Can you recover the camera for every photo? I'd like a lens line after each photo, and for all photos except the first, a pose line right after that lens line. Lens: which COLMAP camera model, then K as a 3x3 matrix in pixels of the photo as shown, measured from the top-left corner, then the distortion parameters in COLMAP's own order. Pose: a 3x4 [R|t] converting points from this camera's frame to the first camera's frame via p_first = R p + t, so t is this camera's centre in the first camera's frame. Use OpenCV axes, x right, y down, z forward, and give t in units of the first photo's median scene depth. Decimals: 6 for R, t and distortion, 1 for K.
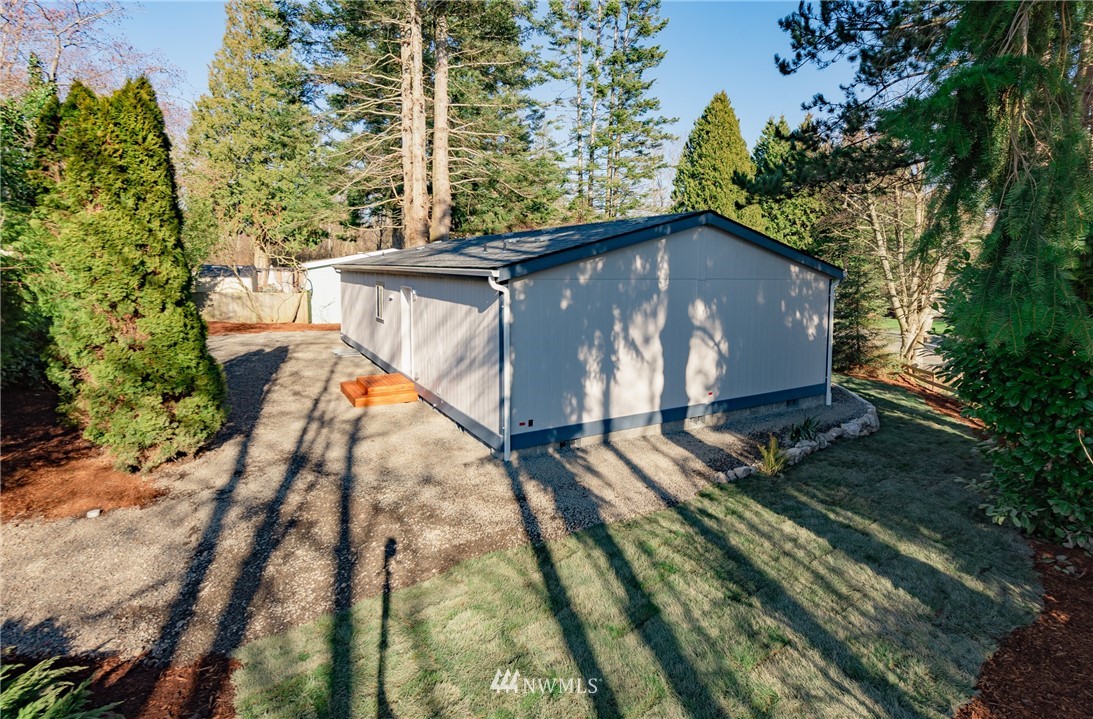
lens RADIAL K [[568.0, 0, 546.5], [0, 568.0, 359.5], [0, 0, 1]] dist [0.001912, 0.002366]
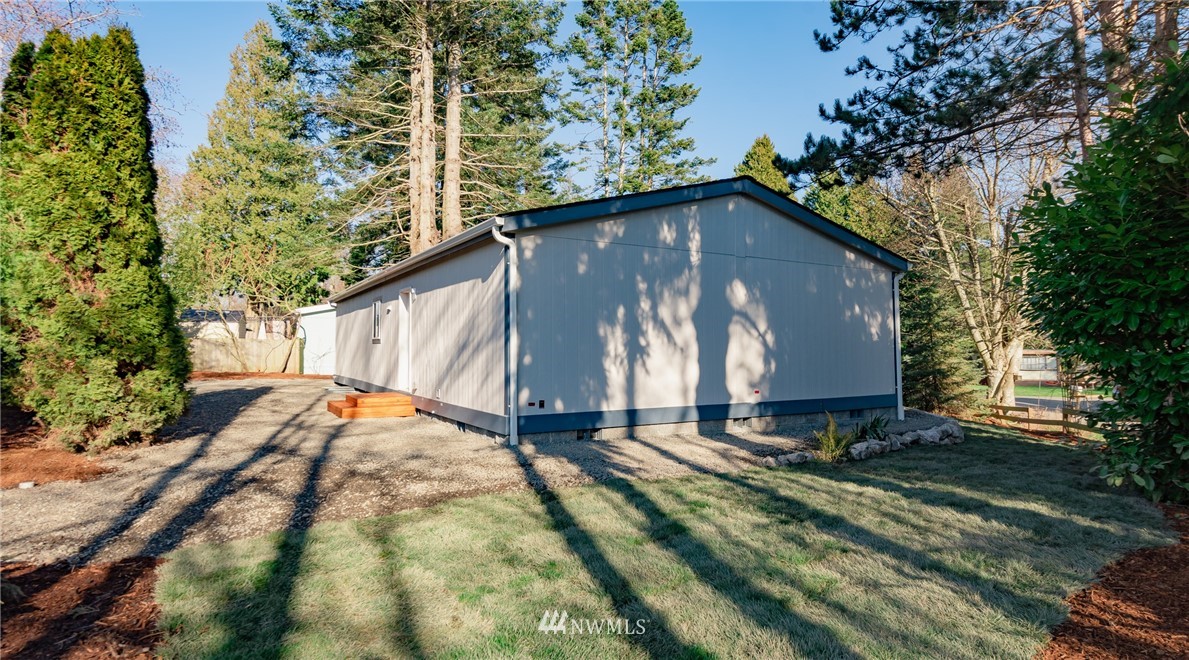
lens RADIAL K [[652.7, 0, 548.4], [0, 652.7, 331.7], [0, 0, 1]] dist [0.004320, -0.001681]
pose [[0.999467, -0.006923, -0.031891, 0.015221], [0.002988, 0.992548, -0.121817, 0.128896], [0.032497, 0.121657, 0.992040, 0.019421]]
